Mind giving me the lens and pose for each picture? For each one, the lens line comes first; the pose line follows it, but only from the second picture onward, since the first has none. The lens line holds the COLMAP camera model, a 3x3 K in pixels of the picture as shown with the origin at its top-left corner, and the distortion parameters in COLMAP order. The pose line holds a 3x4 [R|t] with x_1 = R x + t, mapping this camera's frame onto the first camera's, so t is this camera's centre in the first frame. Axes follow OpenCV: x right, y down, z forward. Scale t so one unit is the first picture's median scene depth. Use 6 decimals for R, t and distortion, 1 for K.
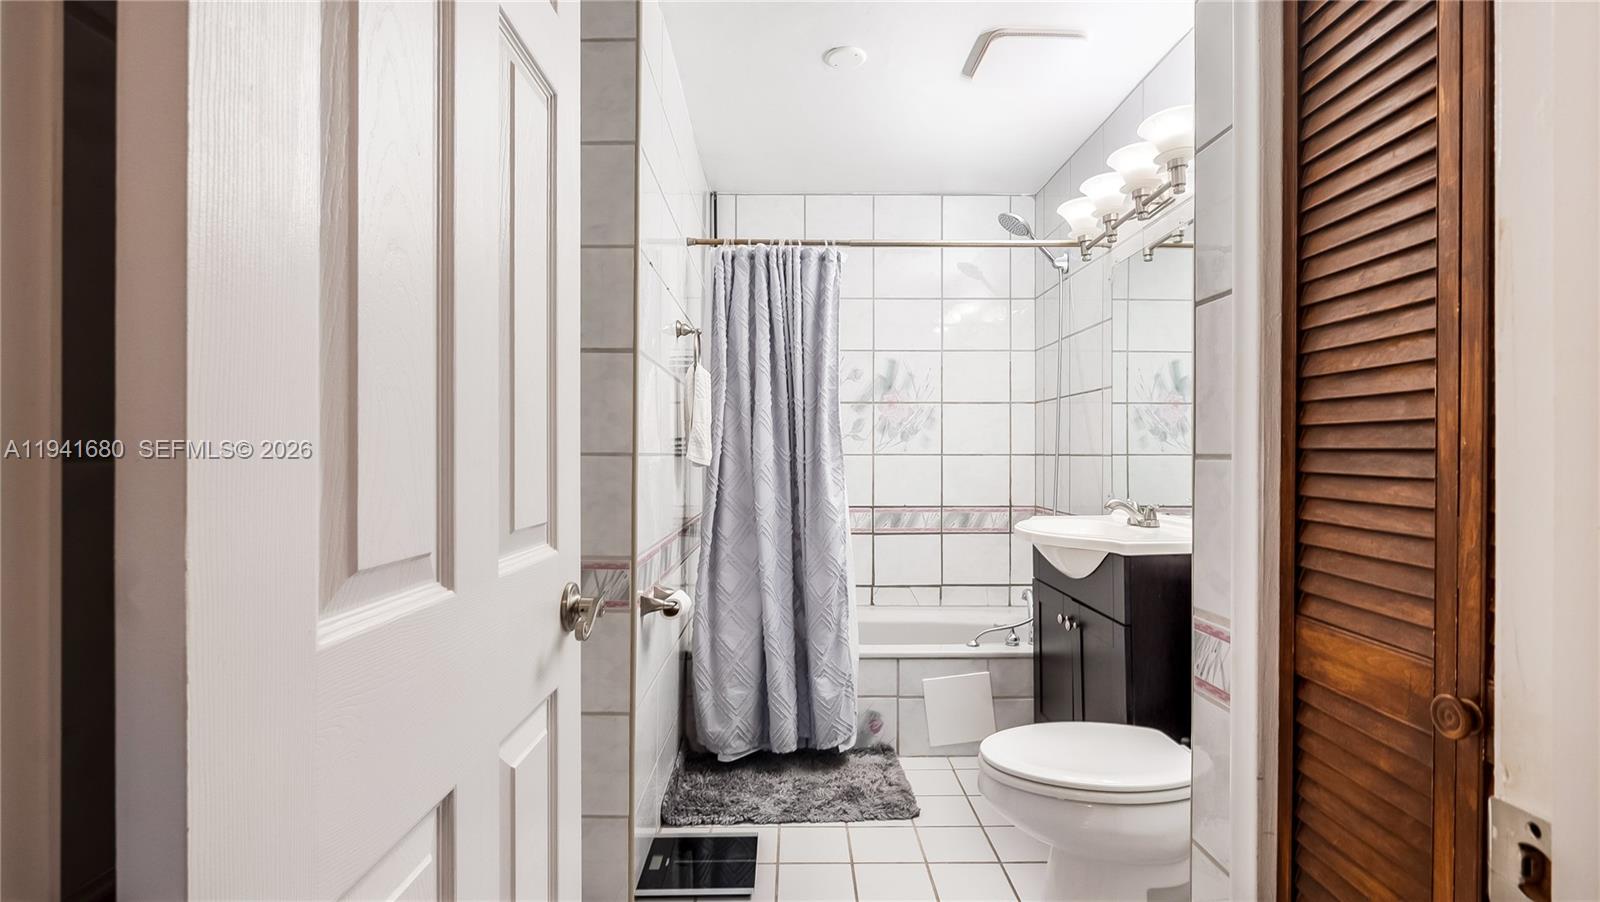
lens RADIAL K [[747.0, 0, 794.8], [0, 747.0, 443.7], [0, 0, 1]] dist [-0.005011, 0.000887]
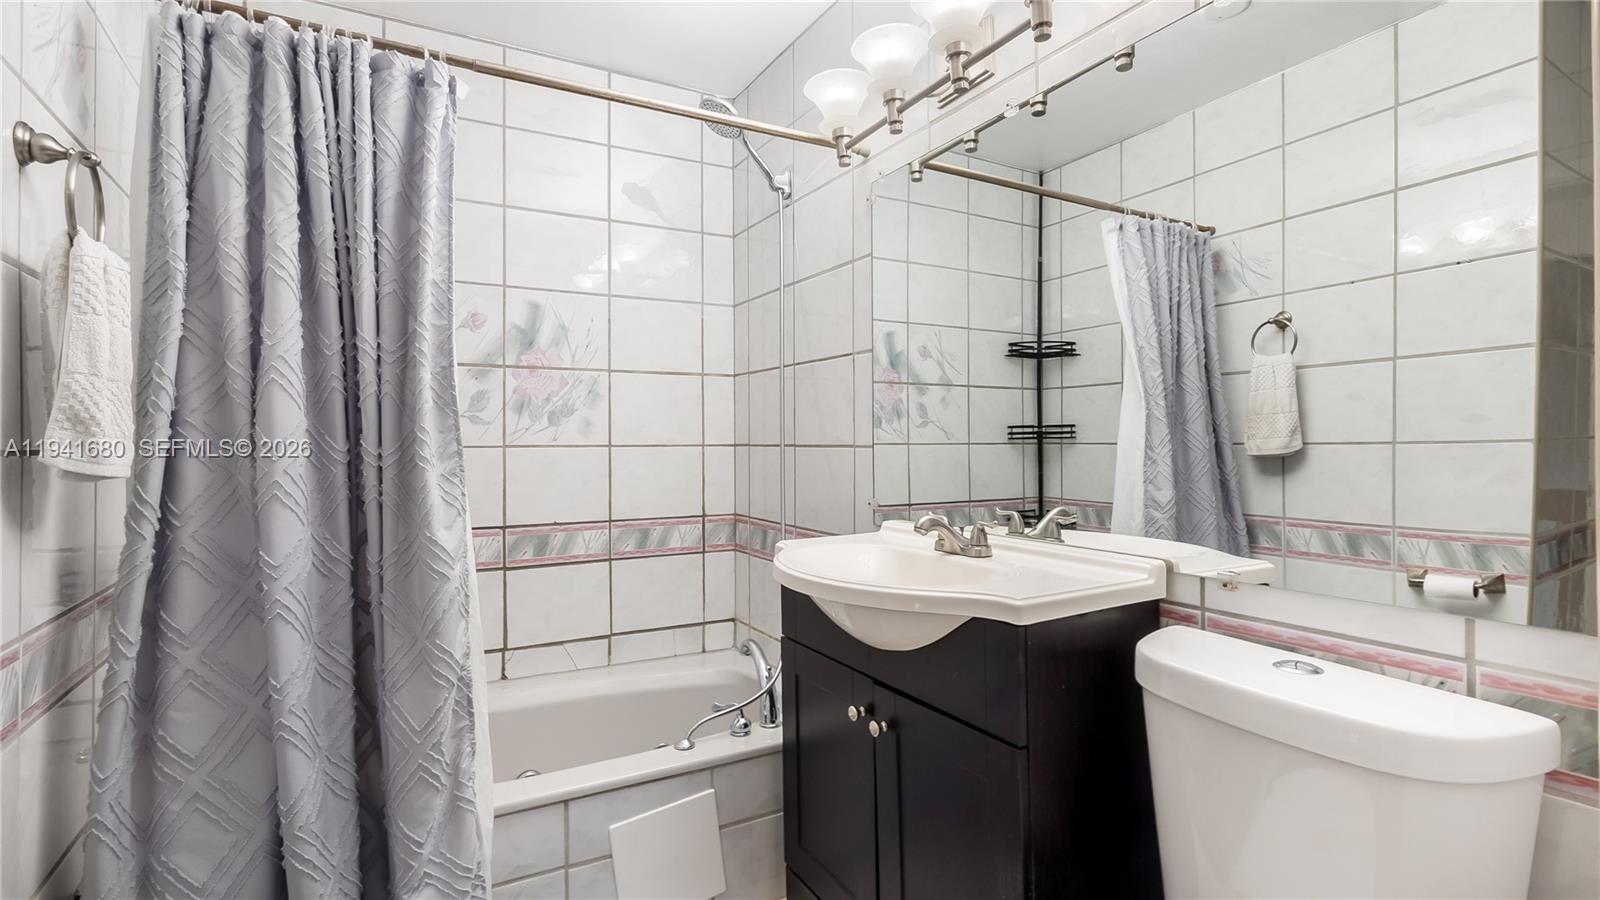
lens RADIAL K [[747.0, 0, 794.8], [0, 747.0, 442.7], [0, 0, 1]] dist [-0.005011, 0.000887]
pose [[0.872576, -0.003453, 0.488466, 0.011250], [-0.003375, 0.999909, 0.013097, 0.002796], [-0.488467, -0.013077, 0.872485, 0.410559]]
